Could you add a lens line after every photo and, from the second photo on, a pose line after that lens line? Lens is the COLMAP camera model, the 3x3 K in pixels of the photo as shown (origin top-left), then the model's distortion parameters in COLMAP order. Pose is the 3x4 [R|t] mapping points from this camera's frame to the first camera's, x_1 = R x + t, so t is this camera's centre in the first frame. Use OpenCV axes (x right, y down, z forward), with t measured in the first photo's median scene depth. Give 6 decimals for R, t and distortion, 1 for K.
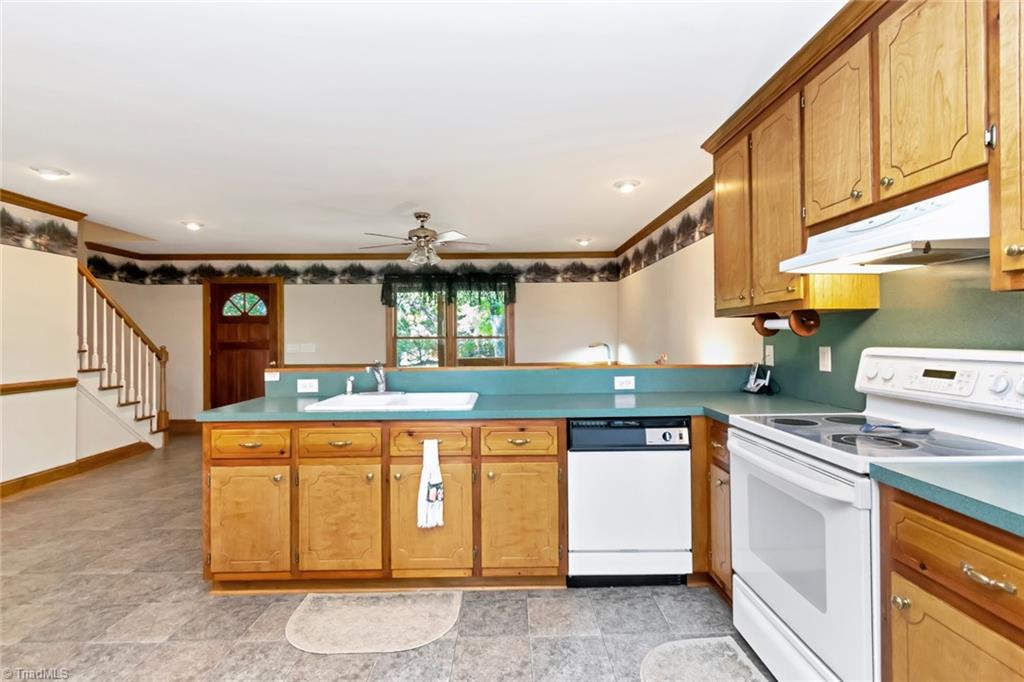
lens RADIAL K [[480.3, 0, 514.4], [0, 480.3, 332.8], [0, 0, 1]] dist [0.002211, -0.000488]
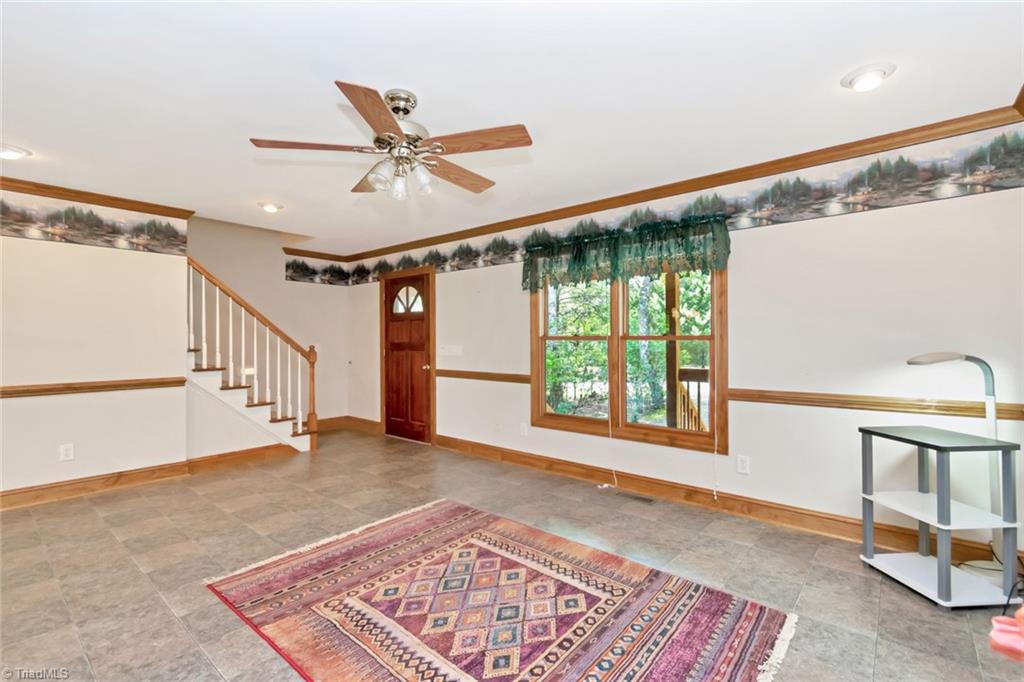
lens RADIAL K [[456.6, 0, 515.4], [0, 456.6, 337.9], [0, 0, 1]] dist [0.002202, 0.000093]
pose [[0.754083, 0.003845, -0.656768, 0.232058], [0.003701, 0.999942, 0.010104, 0.005953], [0.656769, -0.010050, 0.754025, 0.747660]]
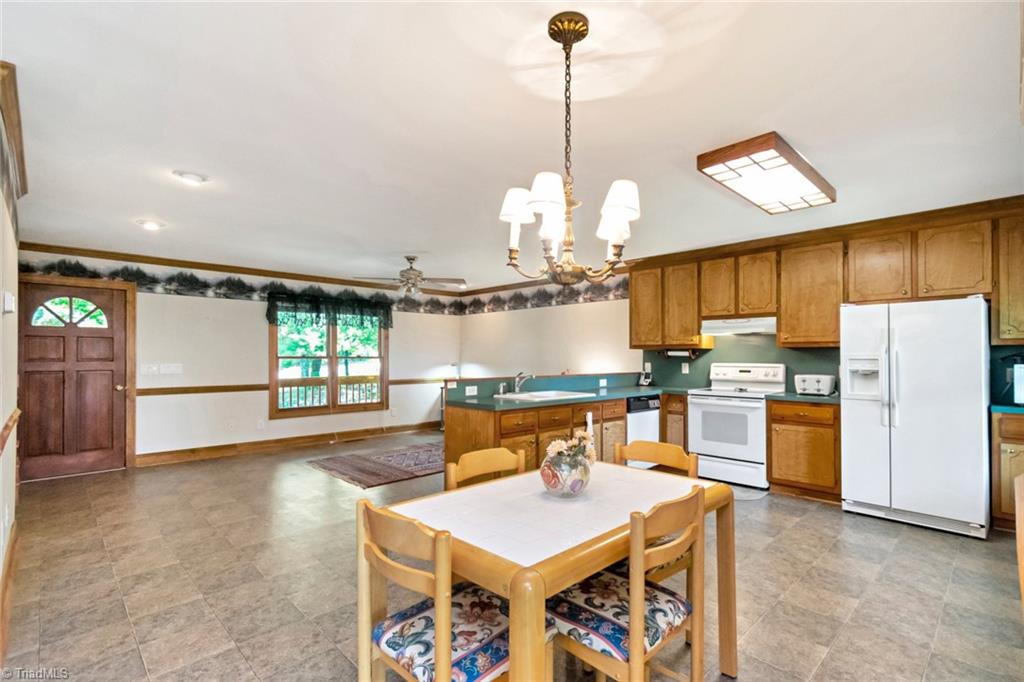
lens RADIAL K [[476.0, 0, 525.0], [0, 476.0, 347.5], [0, 0, 1]] dist [0.003006, -0.000272]
pose [[0.722151, 0.022447, 0.691372, -0.862200], [-0.012907, 0.999737, -0.018977, 0.003789], [-0.691615, 0.004781, 0.722250, -0.090478]]
